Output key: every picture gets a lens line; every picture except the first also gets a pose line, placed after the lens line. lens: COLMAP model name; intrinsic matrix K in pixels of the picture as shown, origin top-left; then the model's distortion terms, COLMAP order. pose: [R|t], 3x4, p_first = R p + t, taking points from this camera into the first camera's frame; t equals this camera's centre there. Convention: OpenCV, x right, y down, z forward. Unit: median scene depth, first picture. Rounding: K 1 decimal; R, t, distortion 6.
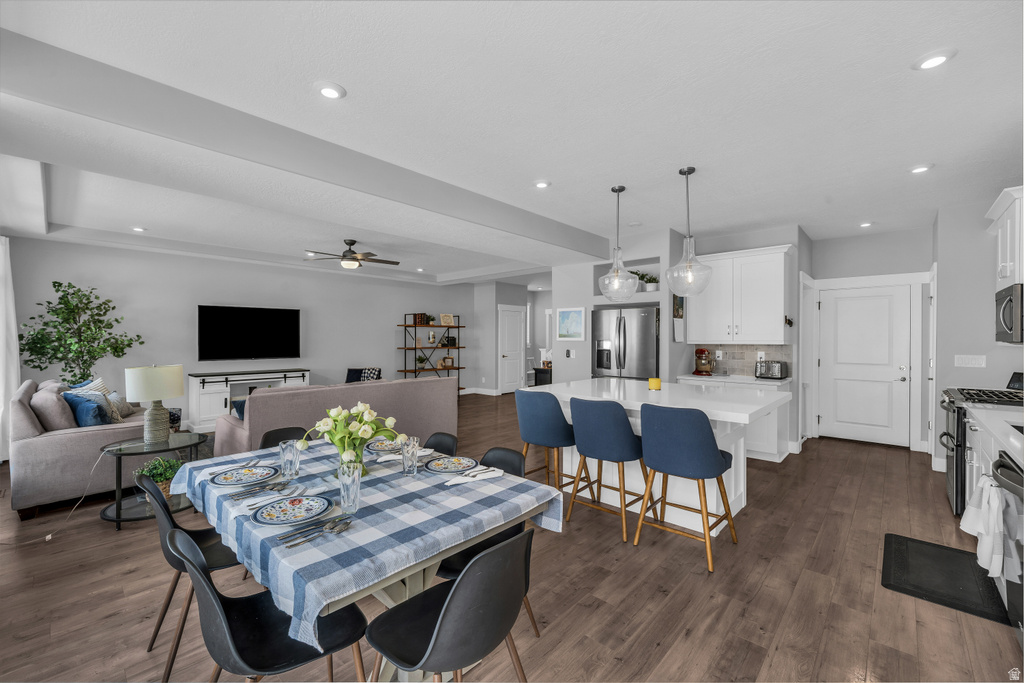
lens RADIAL K [[424.6, 0, 513.4], [0, 424.6, 343.6], [0, 0, 1]] dist [-0.002307, -0.000336]
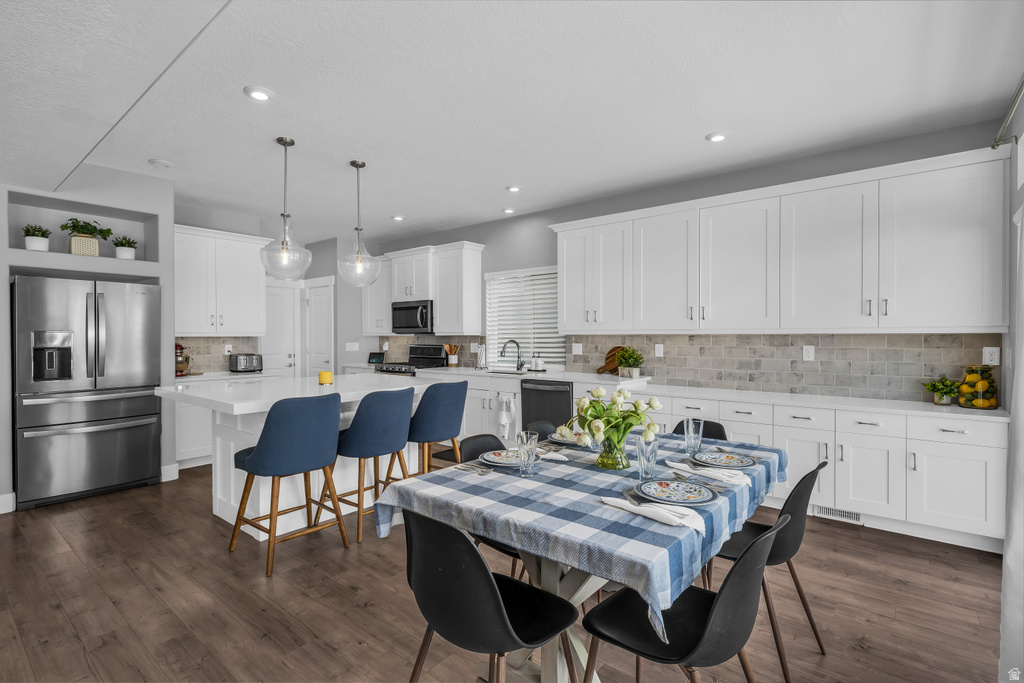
lens RADIAL K [[500.0, 0, 506.5], [0, 500.0, 340.0], [0, 0, 1]] dist [0.008926, -0.002375]
pose [[-0.037058, -0.008815, 0.999274, -0.523781], [0.016668, 0.999817, 0.009438, 0.008629], [-0.999174, 0.017006, -0.036905, 0.430134]]
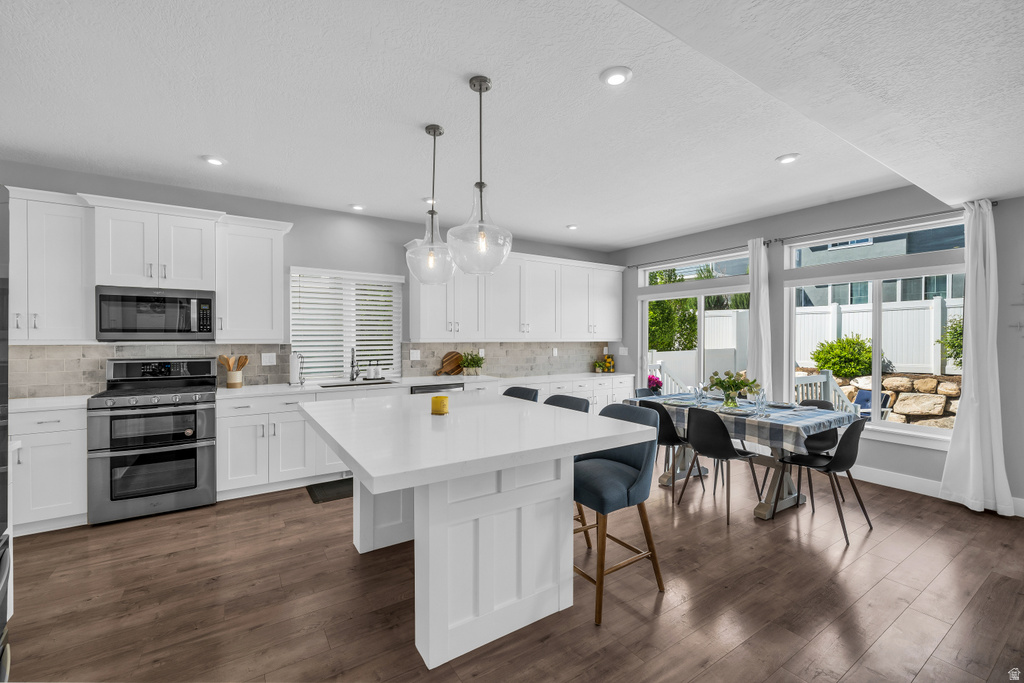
lens RADIAL K [[424.6, 0, 511.8], [0, 424.6, 339.4], [0, 0, 1]] dist [-0.002307, -0.000336]
pose [[-0.969279, -0.004292, 0.245927, 0.044100], [0.000524, 0.999809, 0.019513, -0.014429], [-0.245964, 0.019043, -0.969092, 1.111818]]
